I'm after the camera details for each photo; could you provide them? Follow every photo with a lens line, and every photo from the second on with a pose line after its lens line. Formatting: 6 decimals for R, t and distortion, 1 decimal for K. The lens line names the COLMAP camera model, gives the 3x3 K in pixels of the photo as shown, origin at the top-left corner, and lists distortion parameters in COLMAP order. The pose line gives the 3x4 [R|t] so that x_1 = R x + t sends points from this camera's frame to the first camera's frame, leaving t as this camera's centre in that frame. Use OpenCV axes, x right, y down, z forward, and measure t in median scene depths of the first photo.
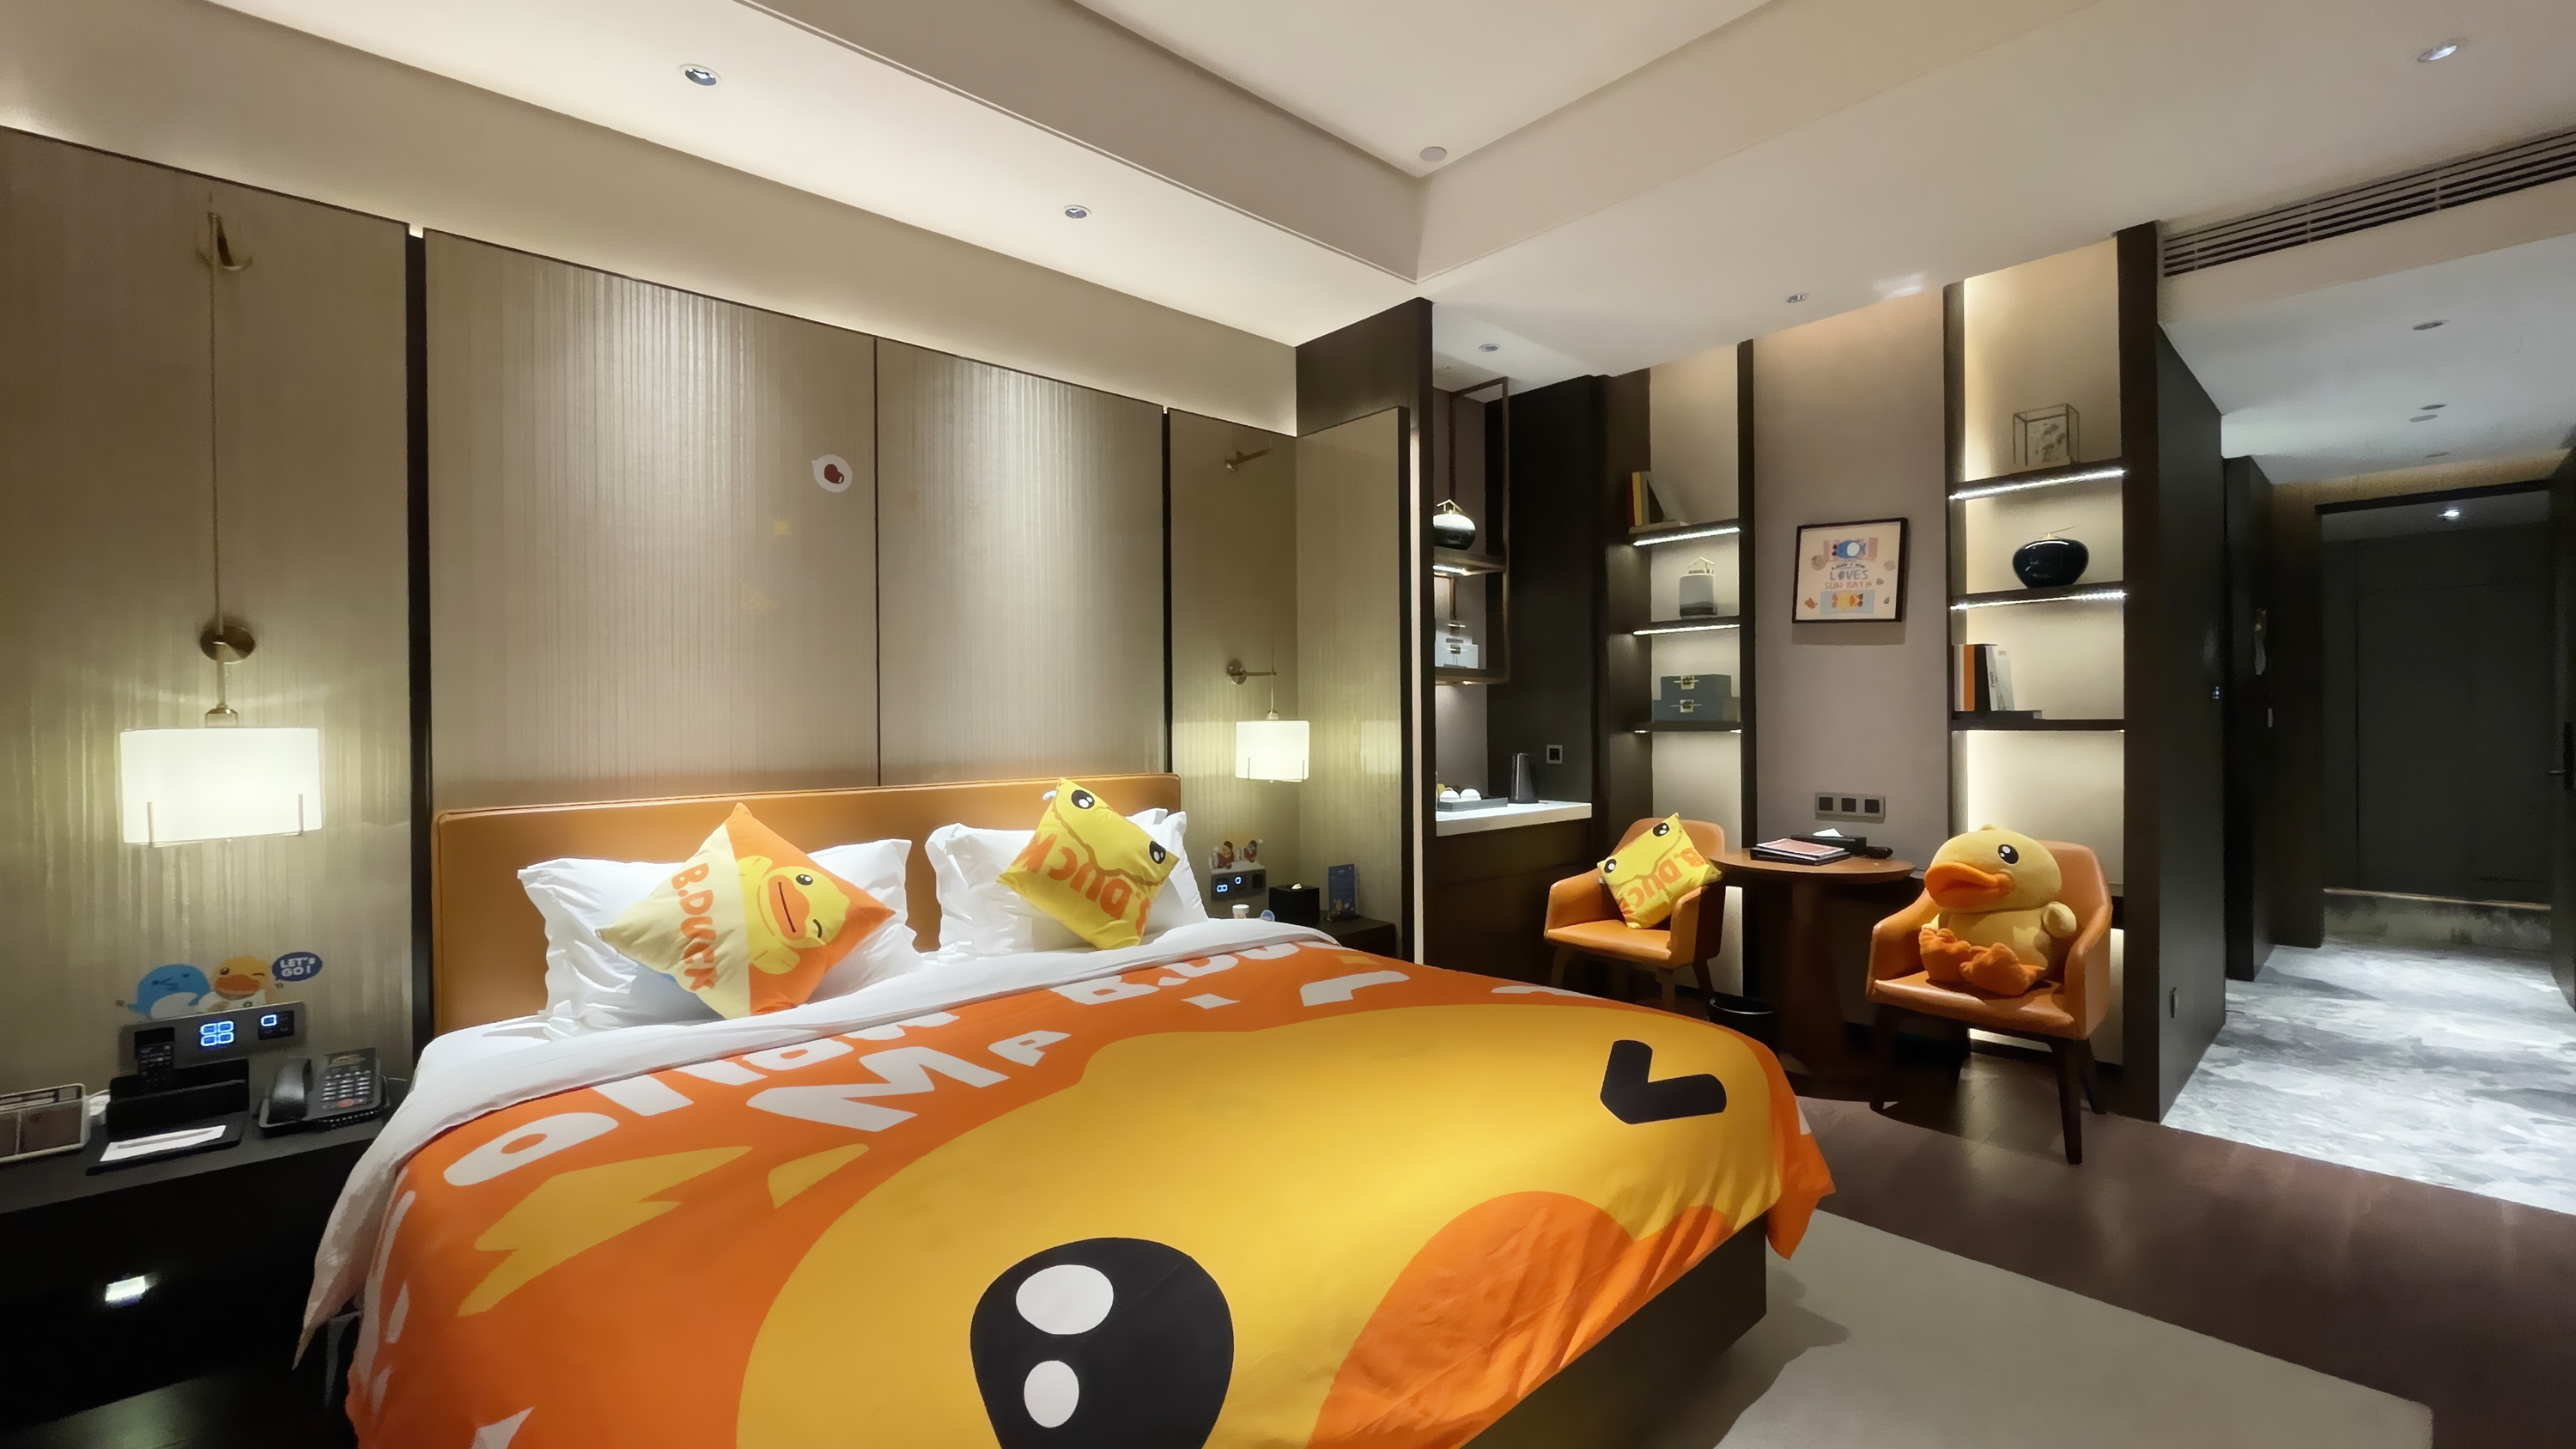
lens RADIAL K [[1025.7, 0, 1364.8], [0, 1025.7, 720.2], [0, 0, 1]] dist [-0.006394, 0.000066]
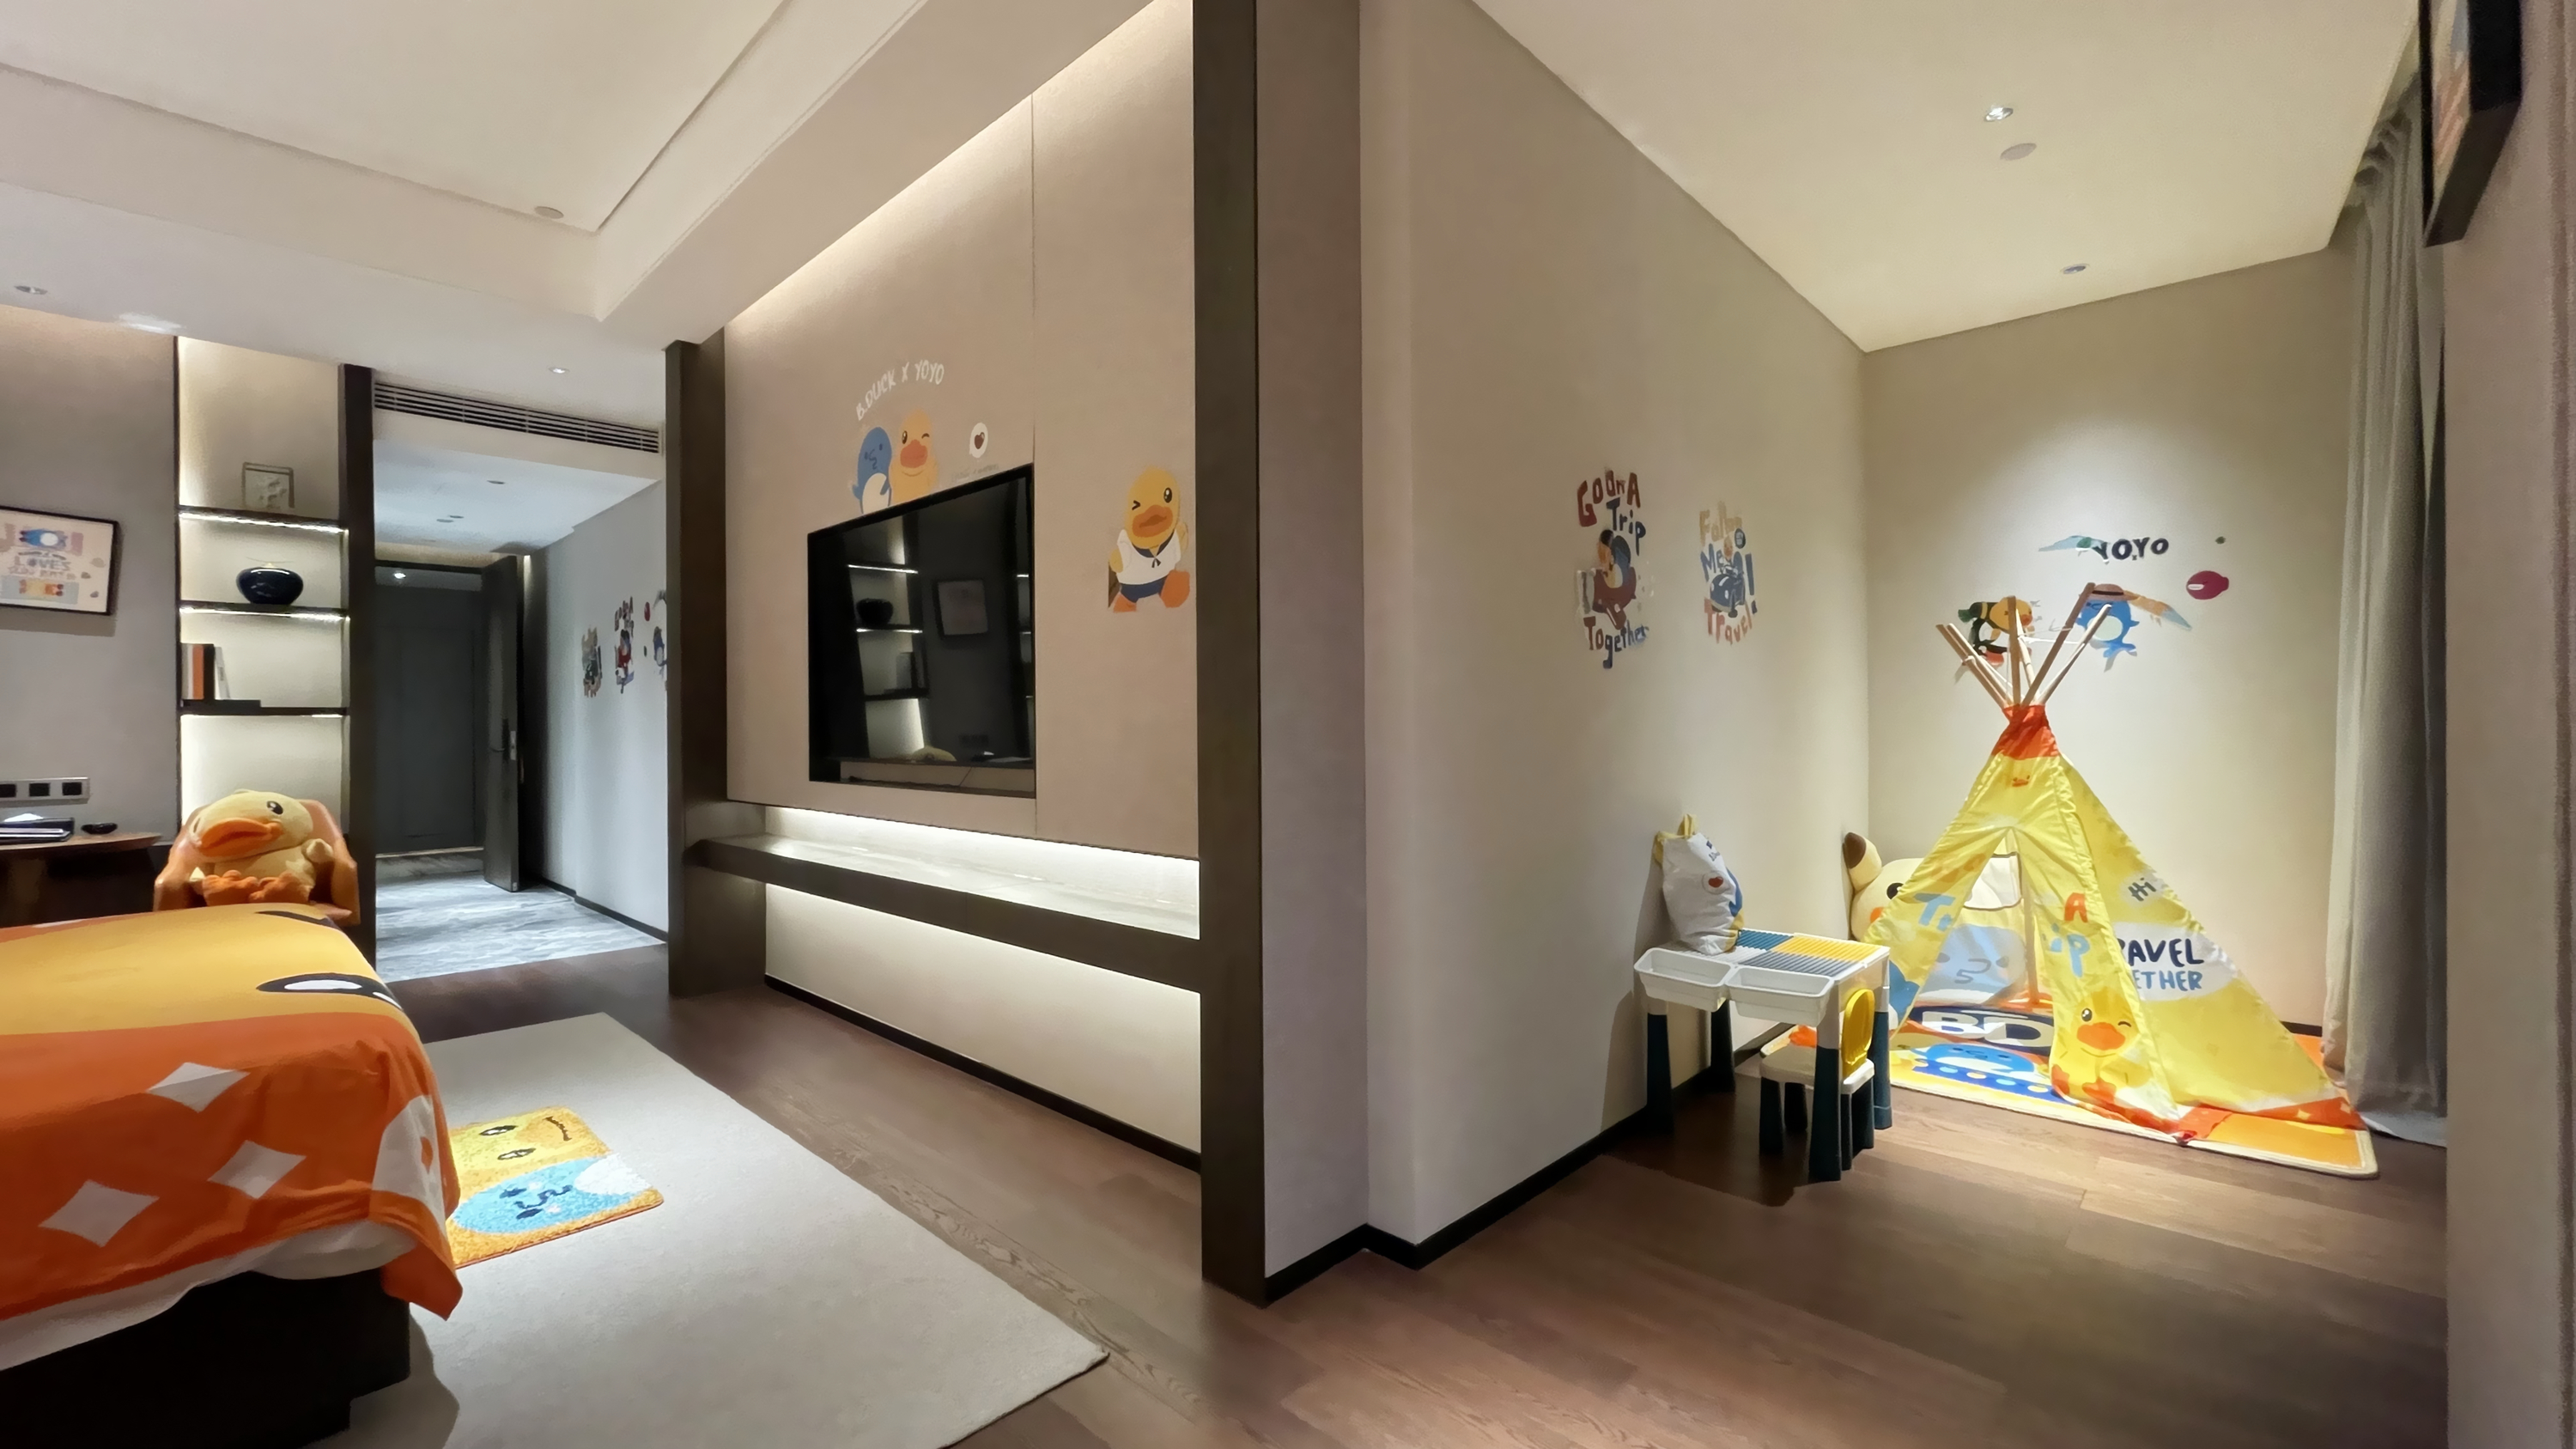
lens RADIAL K [[1025.7, 0, 1273.5], [0, 1025.7, 732.9], [0, 0, 1]] dist [-0.006394, 0.000066]
pose [[-0.071445, 0.000947, 0.997444, -0.756009], [0.011800, 0.999930, -0.000104, 0.049974], [-0.997375, 0.011762, -0.071451, -0.179573]]
